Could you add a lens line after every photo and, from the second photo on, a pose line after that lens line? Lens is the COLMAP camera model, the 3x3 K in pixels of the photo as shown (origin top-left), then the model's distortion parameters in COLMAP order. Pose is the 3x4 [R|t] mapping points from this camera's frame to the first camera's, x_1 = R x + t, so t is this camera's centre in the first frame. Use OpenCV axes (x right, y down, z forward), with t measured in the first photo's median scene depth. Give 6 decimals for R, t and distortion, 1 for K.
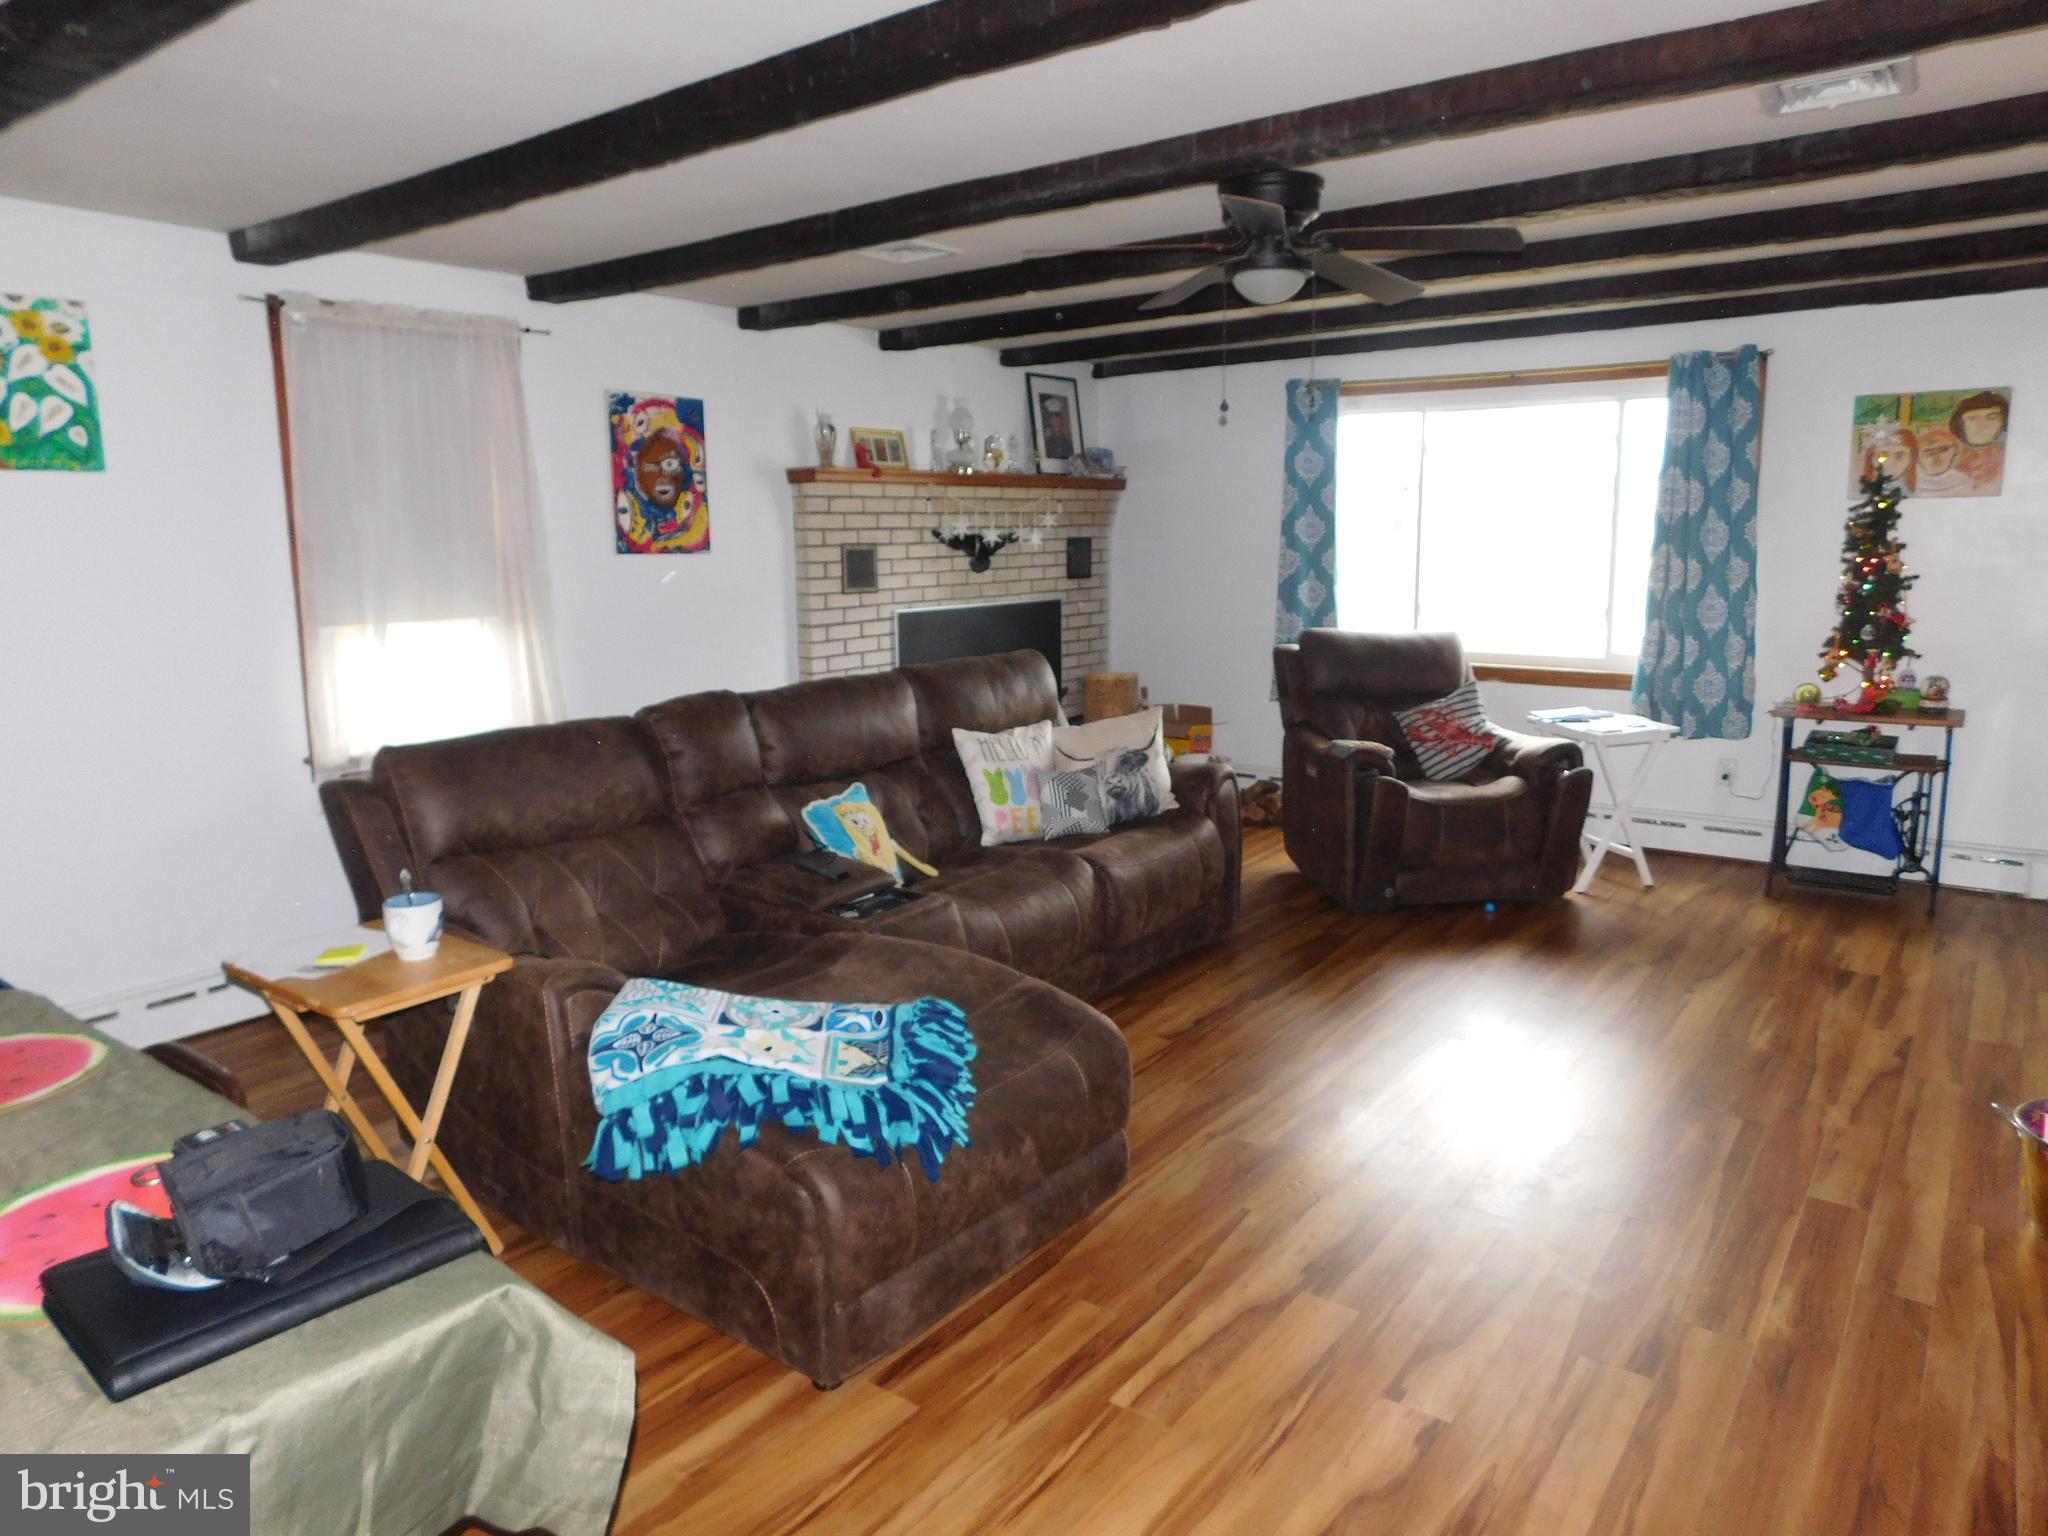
lens RADIAL K [[1364.1, 0, 1024.0], [0, 1364.1, 768.0], [0, 0, 1]] dist [-0.055261, 0.002152]
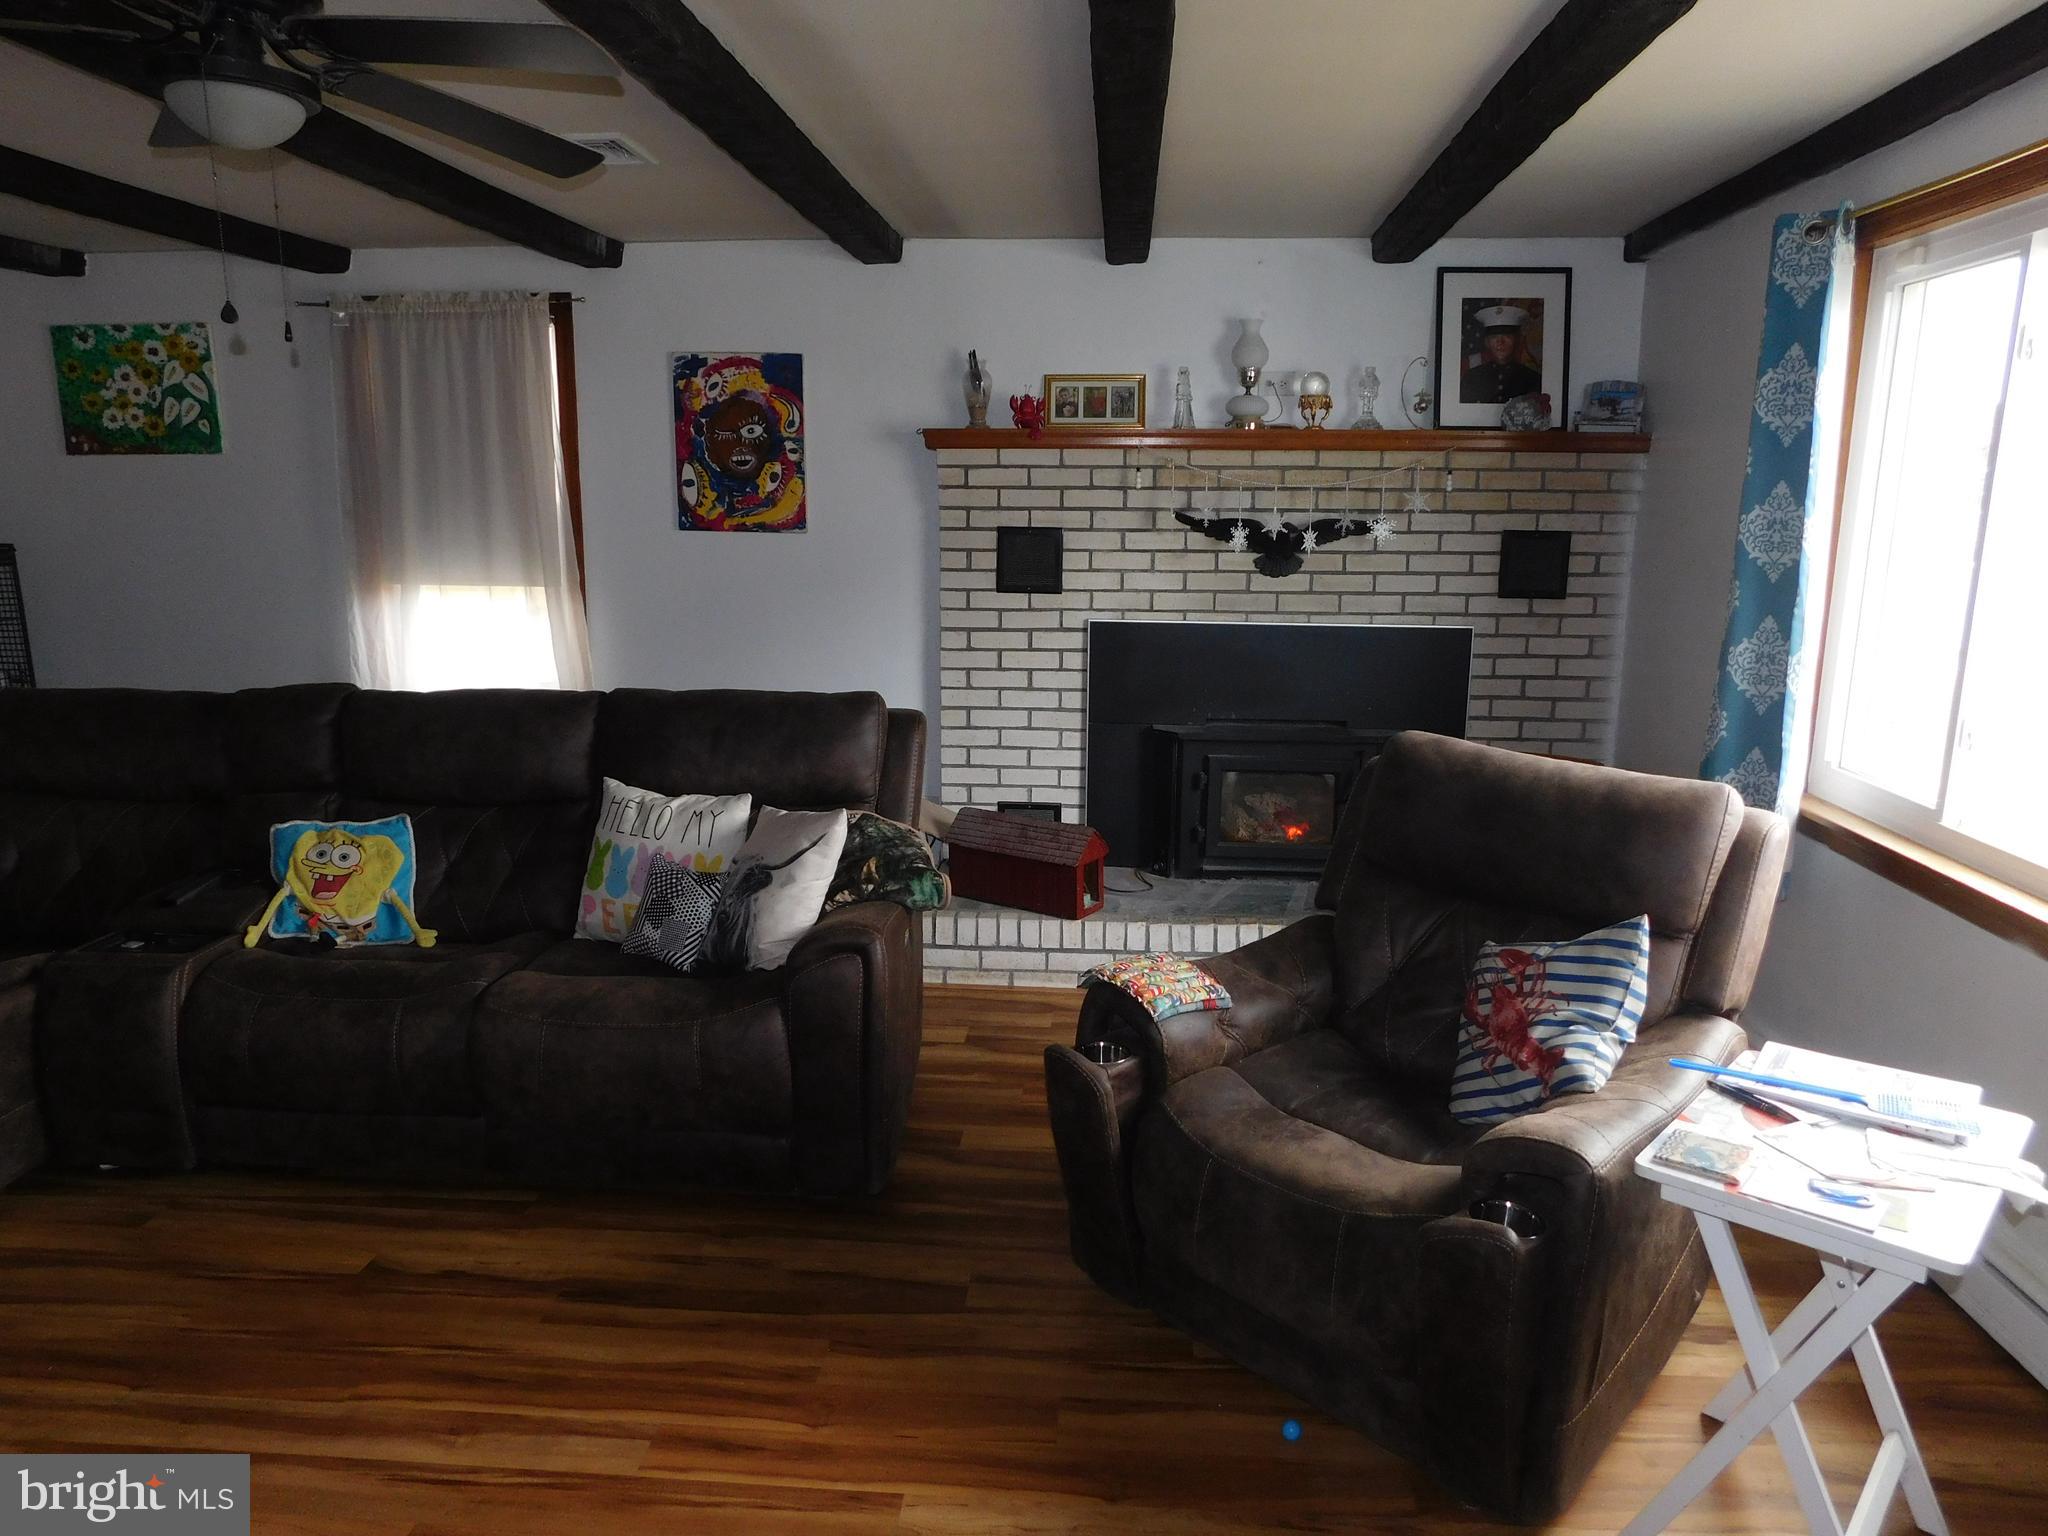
lens RADIAL K [[1364.1, 0, 1024.0], [0, 1364.1, 768.0], [0, 0, 1]] dist [-0.055261, 0.002152]
pose [[0.532758, 0.182888, -0.826269, 0.608853], [-0.156917, 0.980786, 0.115913, -0.138323], [0.831592, 0.067902, 0.551220, 0.673072]]
